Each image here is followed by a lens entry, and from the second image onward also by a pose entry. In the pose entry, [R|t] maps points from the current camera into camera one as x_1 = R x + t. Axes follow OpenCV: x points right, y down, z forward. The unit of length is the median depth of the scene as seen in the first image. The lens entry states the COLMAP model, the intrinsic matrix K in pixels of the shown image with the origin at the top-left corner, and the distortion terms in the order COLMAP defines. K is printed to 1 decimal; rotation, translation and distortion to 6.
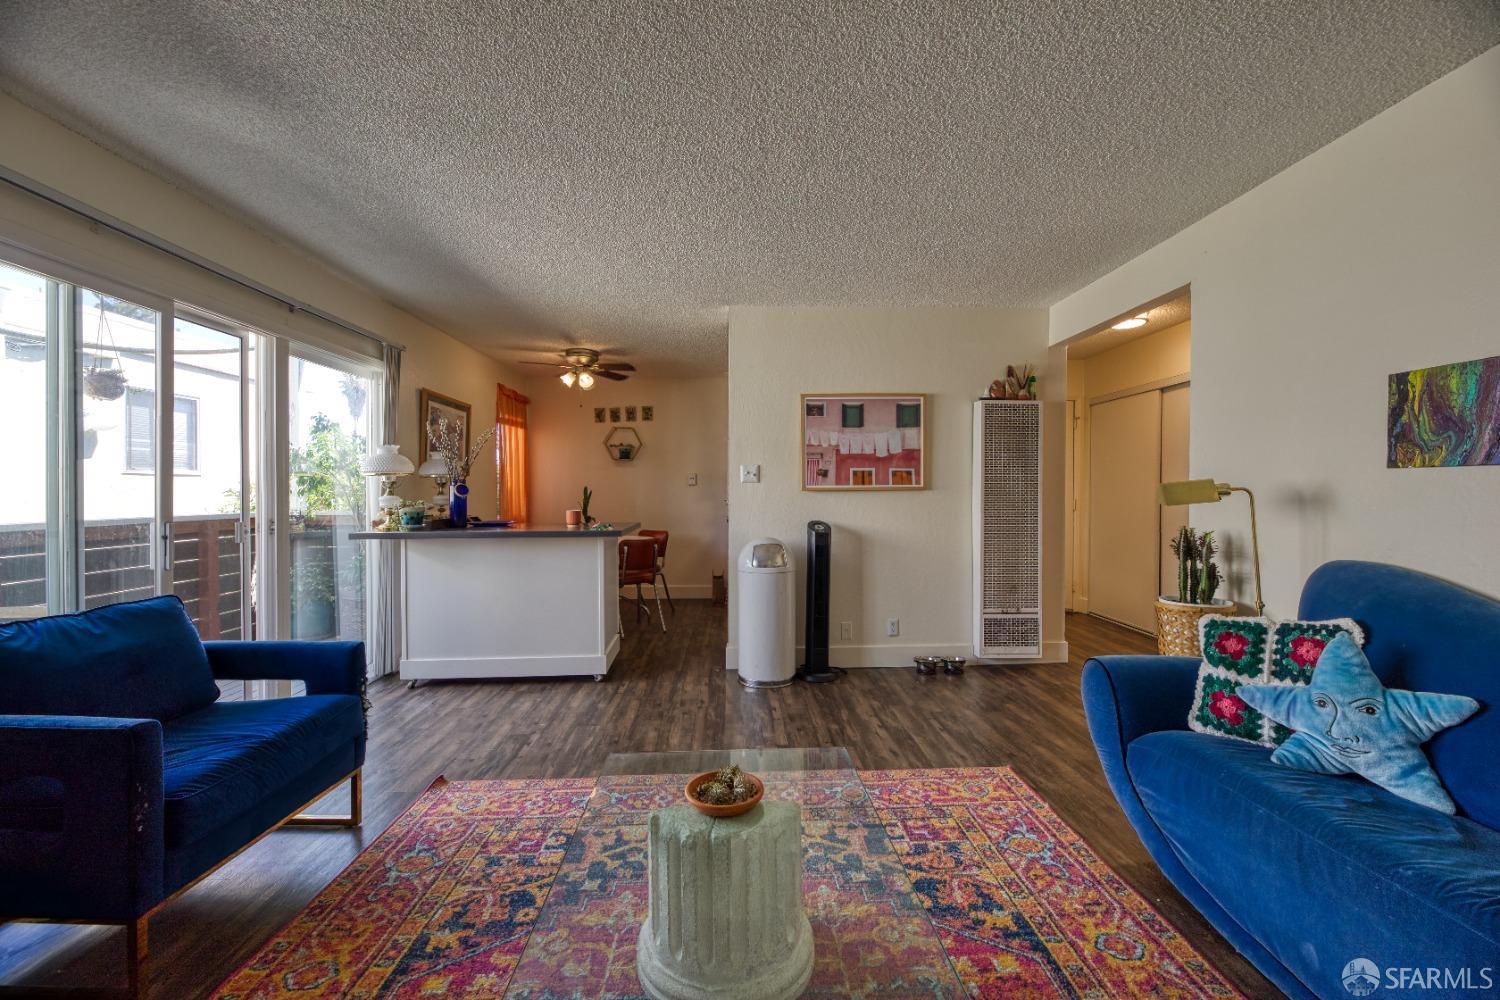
lens RADIAL K [[600.5, 0, 753.7], [0, 600.5, 498.6], [0, 0, 1]] dist [-0.000954, 0.000095]
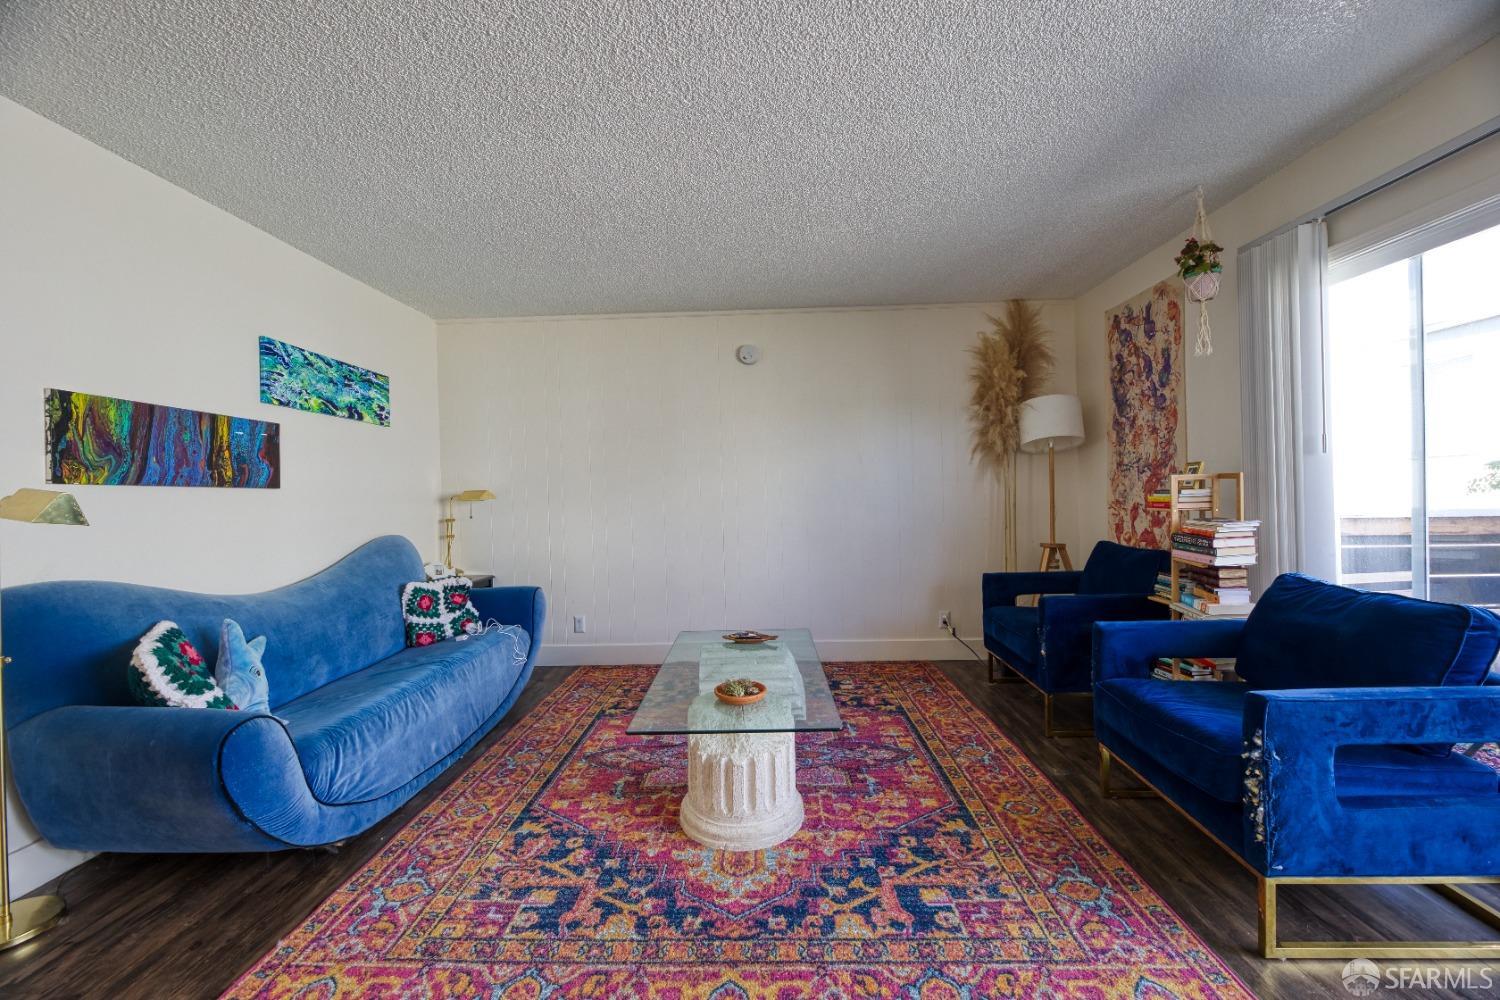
lens RADIAL K [[600.5, 0, 753.7], [0, 600.5, 498.6], [0, 0, 1]] dist [-0.000954, 0.000095]
pose [[-0.997538, 0.026346, 0.064994, -0.153568], [0.027446, 0.999494, 0.016083, -0.011103], [-0.064538, 0.017827, -0.997756, 1.992379]]
